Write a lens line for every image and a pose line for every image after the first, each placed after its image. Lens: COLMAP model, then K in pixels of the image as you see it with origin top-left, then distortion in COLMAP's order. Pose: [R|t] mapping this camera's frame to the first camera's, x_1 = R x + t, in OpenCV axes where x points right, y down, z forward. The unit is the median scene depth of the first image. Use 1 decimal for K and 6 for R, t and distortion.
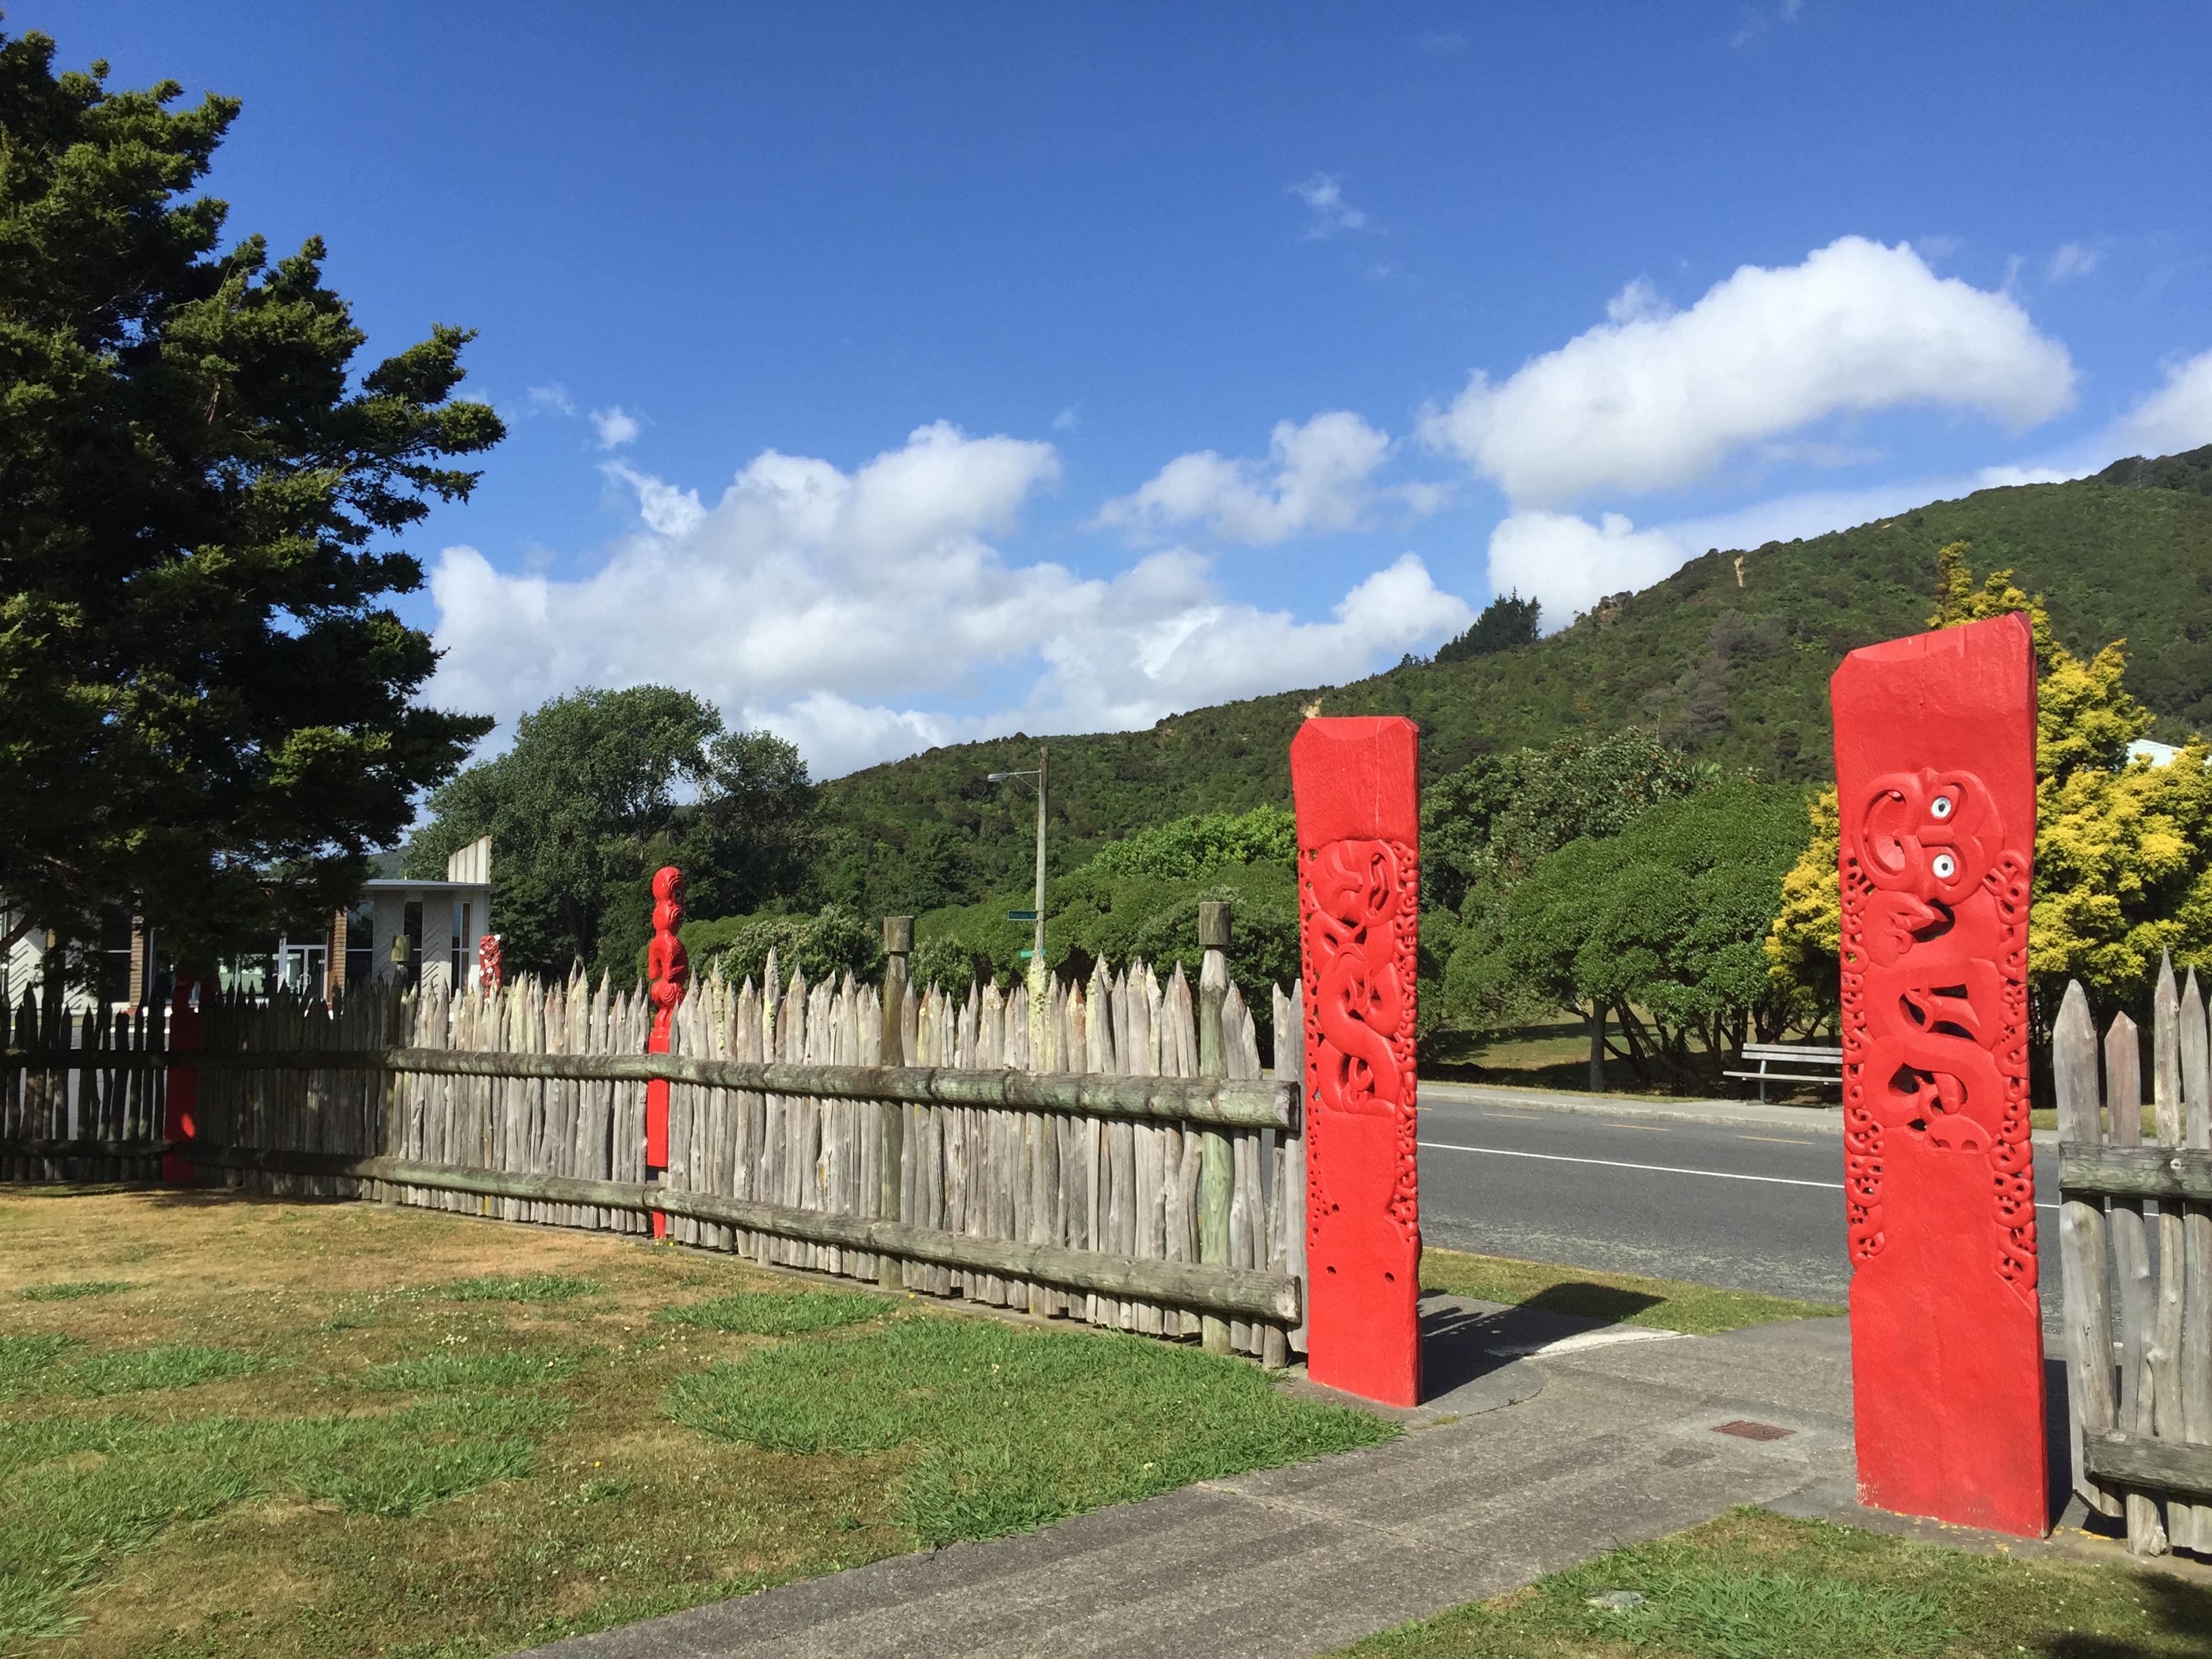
lens RADIAL K [[1945.0, 0, 1106.0], [0, 1945.0, 829.5], [0, 0, 1]] dist [0.001636, 0.150811]
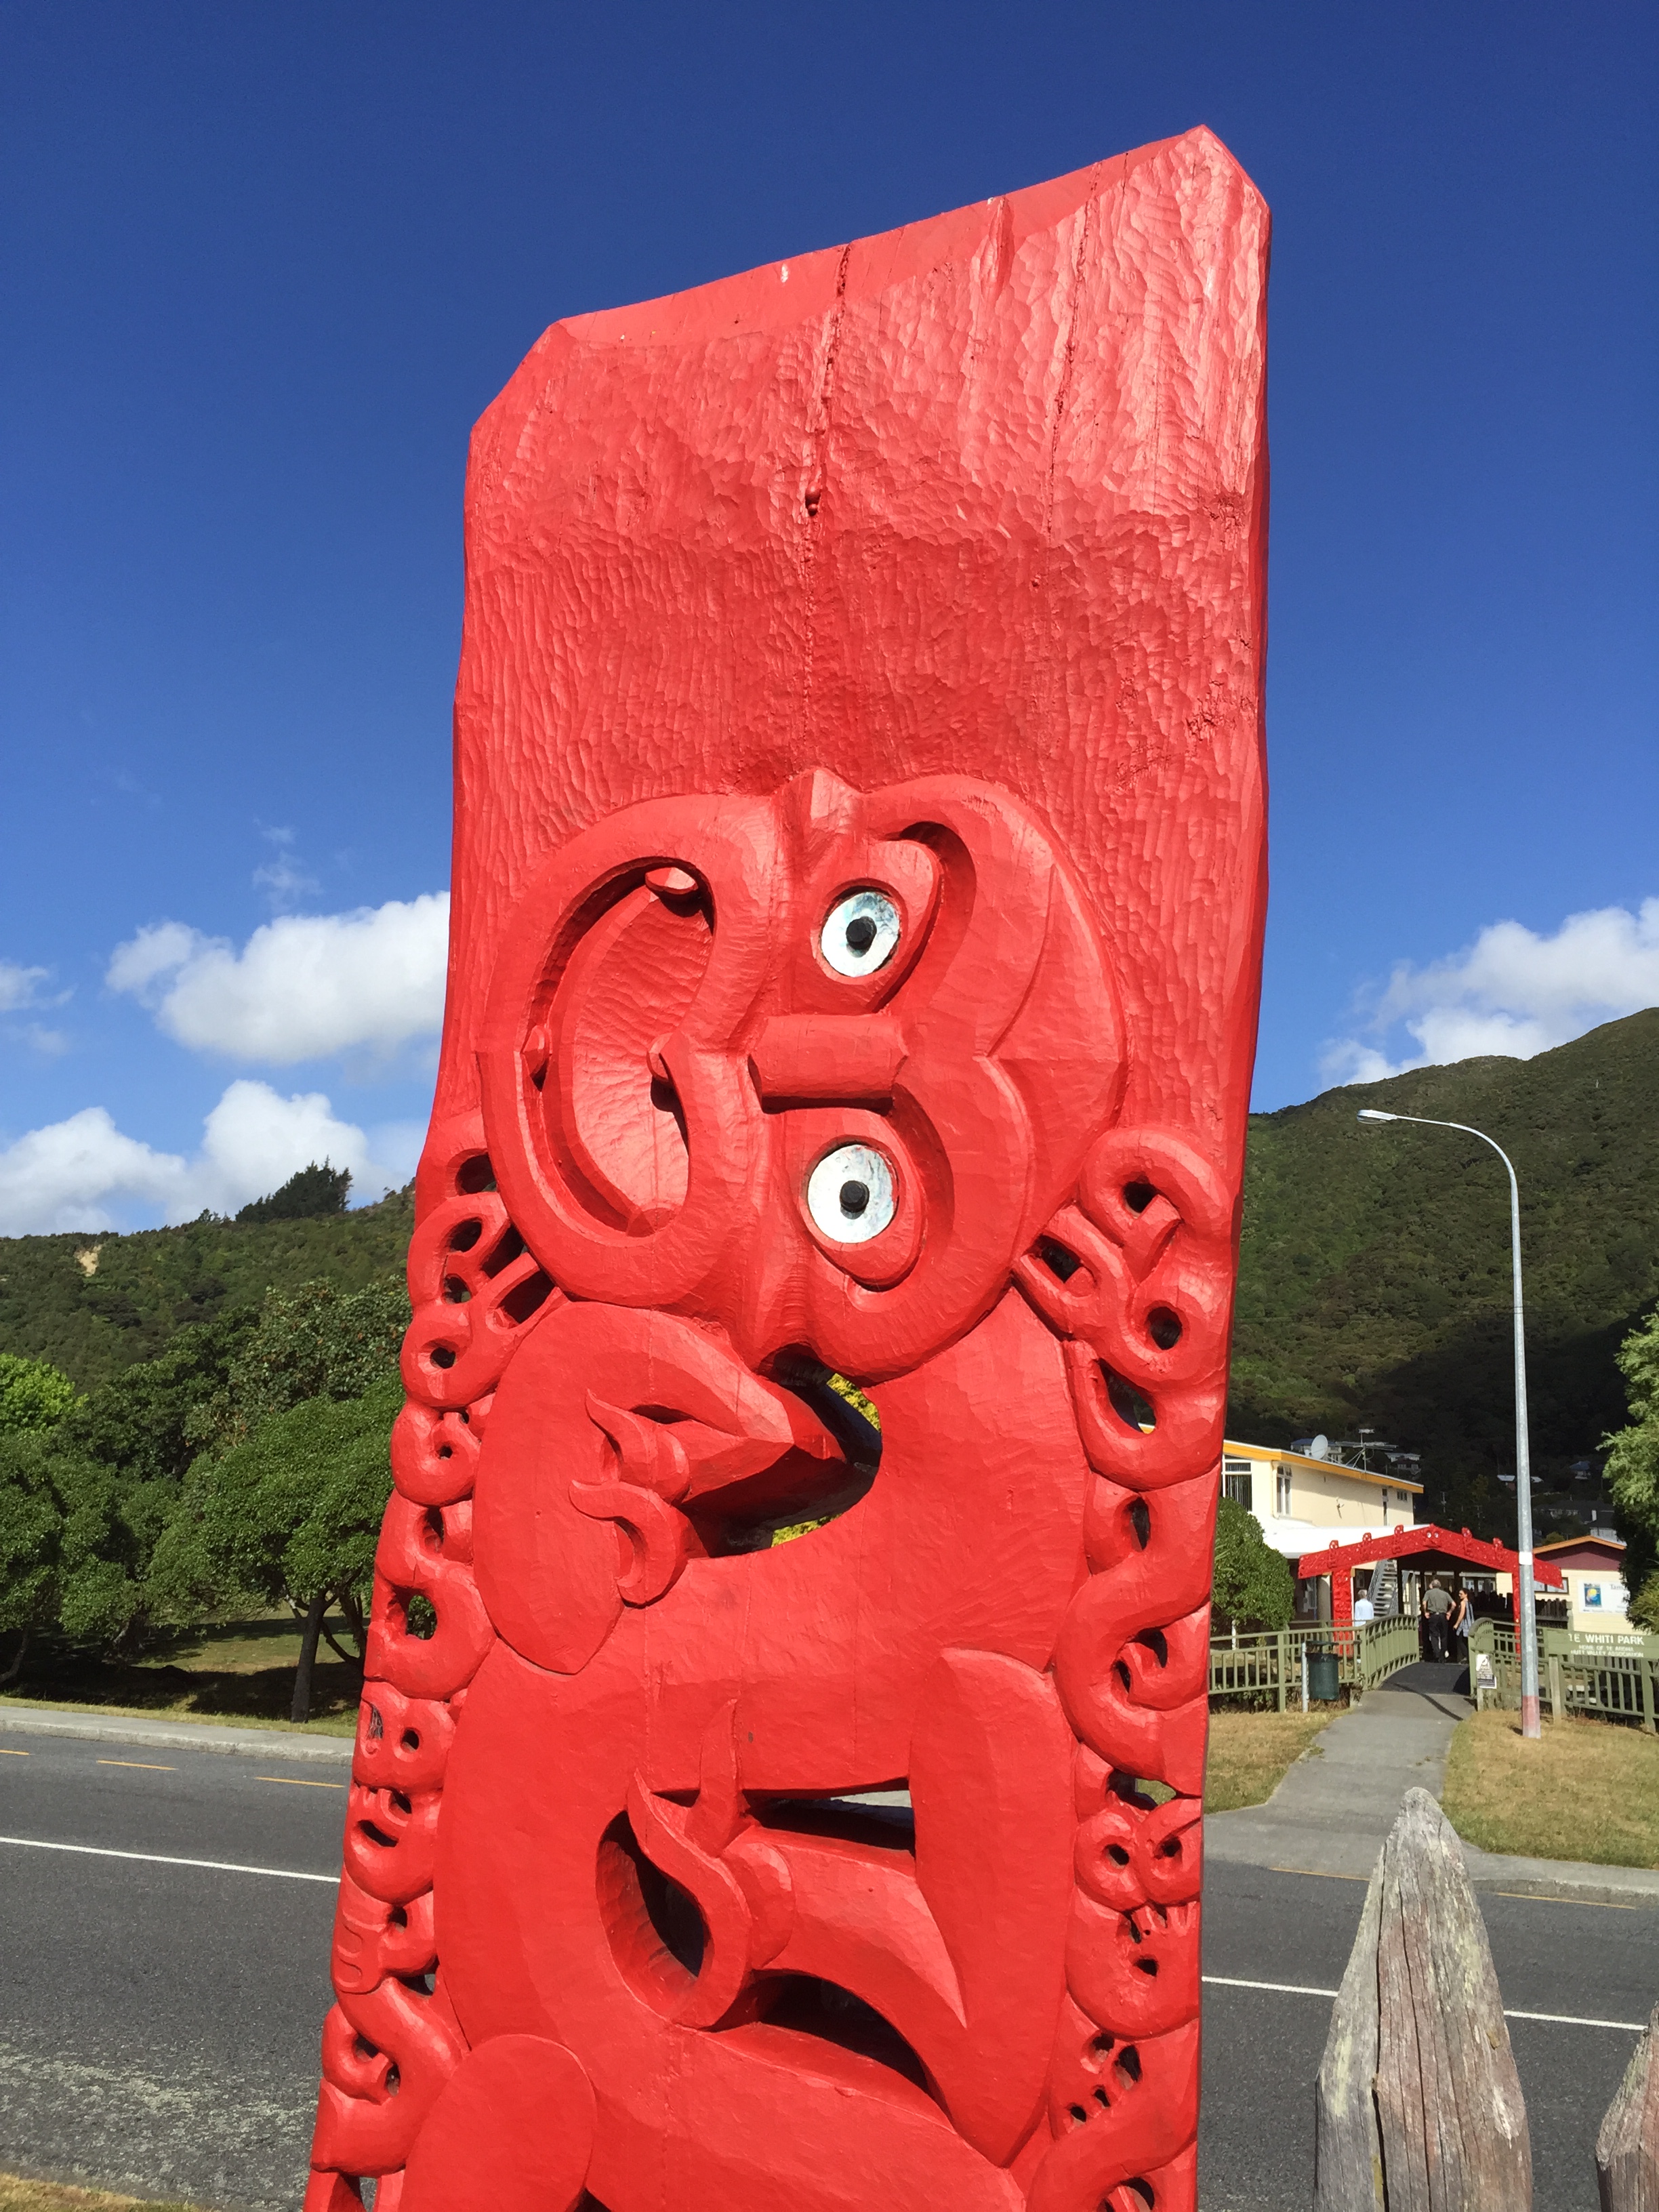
lens RADIAL K [[1965.2, 0, 829.5], [0, 1965.2, 1106.0], [0, 0, 1]] dist [0.065637, 0.003379]
pose [[0.889300, 0.143681, 0.434168, 0.320564], [-0.076735, 0.982785, -0.168061, 0.044037], [-0.450841, 0.116140, 0.885016, 0.783049]]
